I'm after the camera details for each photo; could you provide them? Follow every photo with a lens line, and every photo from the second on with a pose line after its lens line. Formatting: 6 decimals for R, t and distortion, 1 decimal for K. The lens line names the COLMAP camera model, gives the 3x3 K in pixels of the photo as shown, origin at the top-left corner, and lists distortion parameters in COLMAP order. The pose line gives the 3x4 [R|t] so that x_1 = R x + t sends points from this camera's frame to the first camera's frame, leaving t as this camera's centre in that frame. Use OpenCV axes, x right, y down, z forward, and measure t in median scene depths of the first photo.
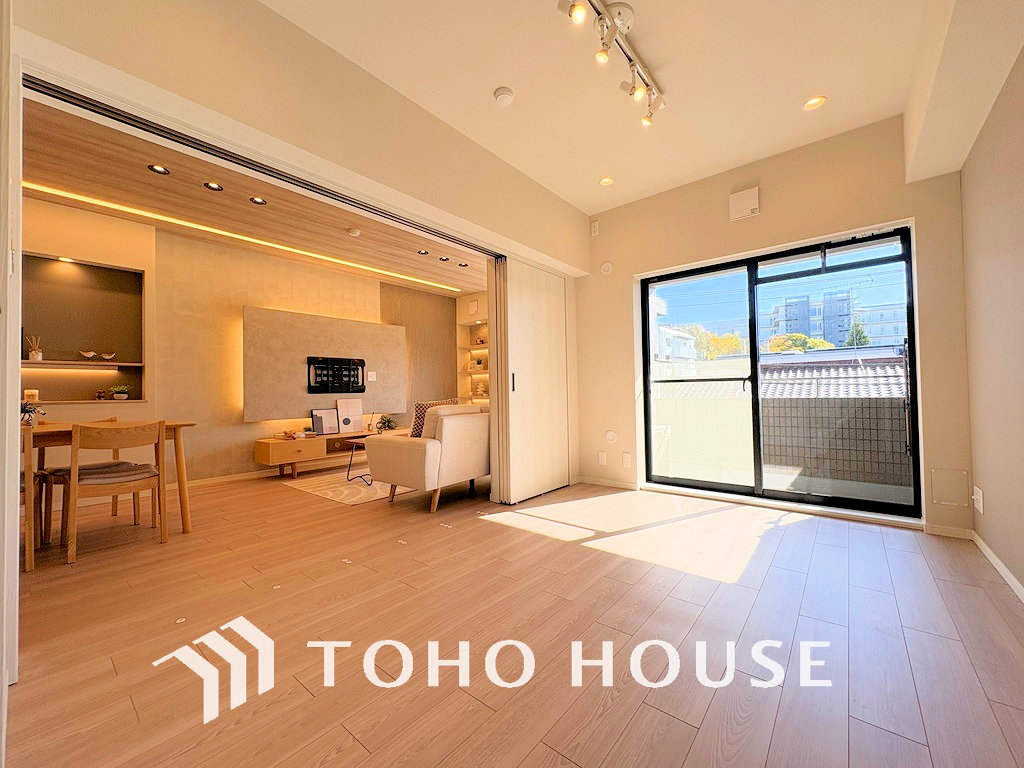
lens RADIAL K [[407.7, 0, 512.0], [0, 407.7, 384.0], [0, 0, 1]] dist [-0.000193, -0.000042]
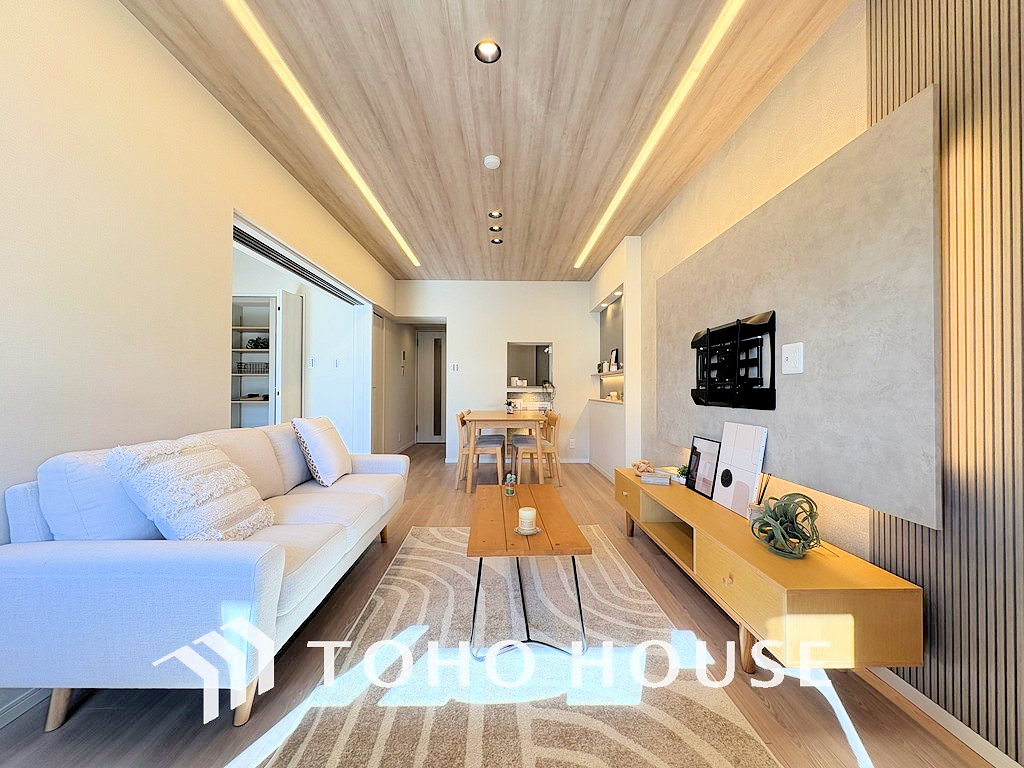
lens RADIAL K [[407.7, 0, 512.0], [0, 407.7, 384.0], [0, 0, 1]] dist [-0.000193, -0.000042]
pose [[-0.756275, 0.009305, -0.654188, 0.027063], [0.024002, 0.999620, -0.013529, -0.001302], [0.653814, -0.025933, -0.756211, 1.691117]]
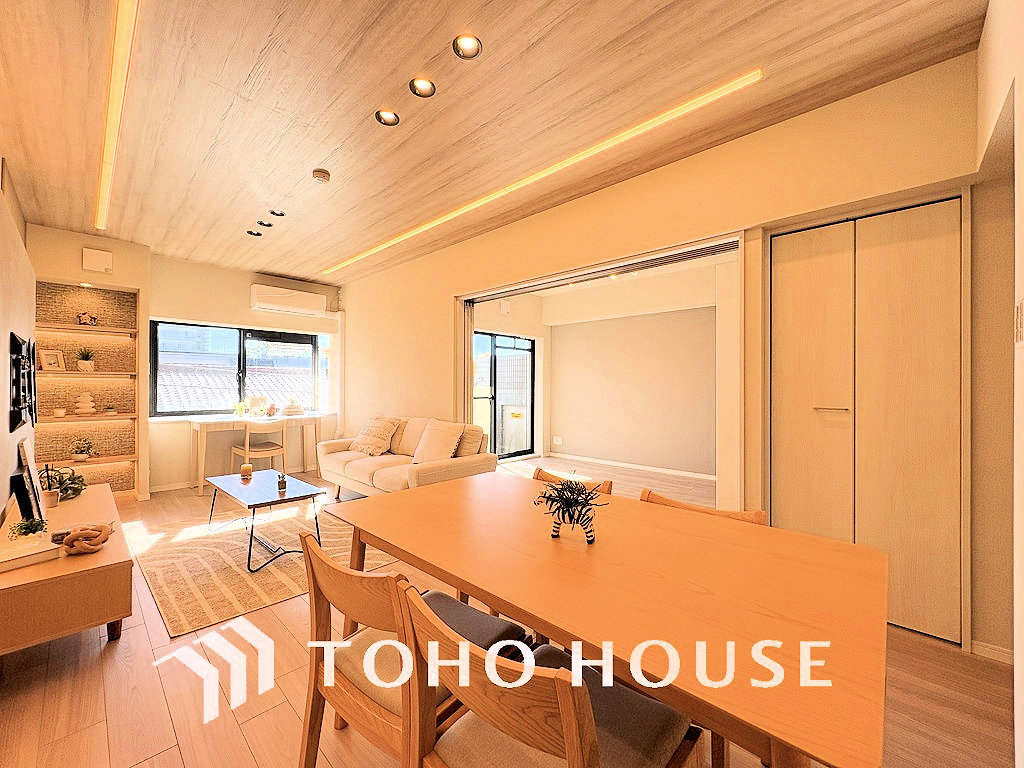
lens RADIAL K [[407.7, 0, 512.0], [0, 407.7, 384.0], [0, 0, 1]] dist [-0.000193, -0.000042]
pose [[0.065360, 0.025124, 0.997545, -1.142235], [-0.025226, 0.999405, -0.023518, -0.030985], [-0.997543, -0.023627, 0.065955, 0.712865]]
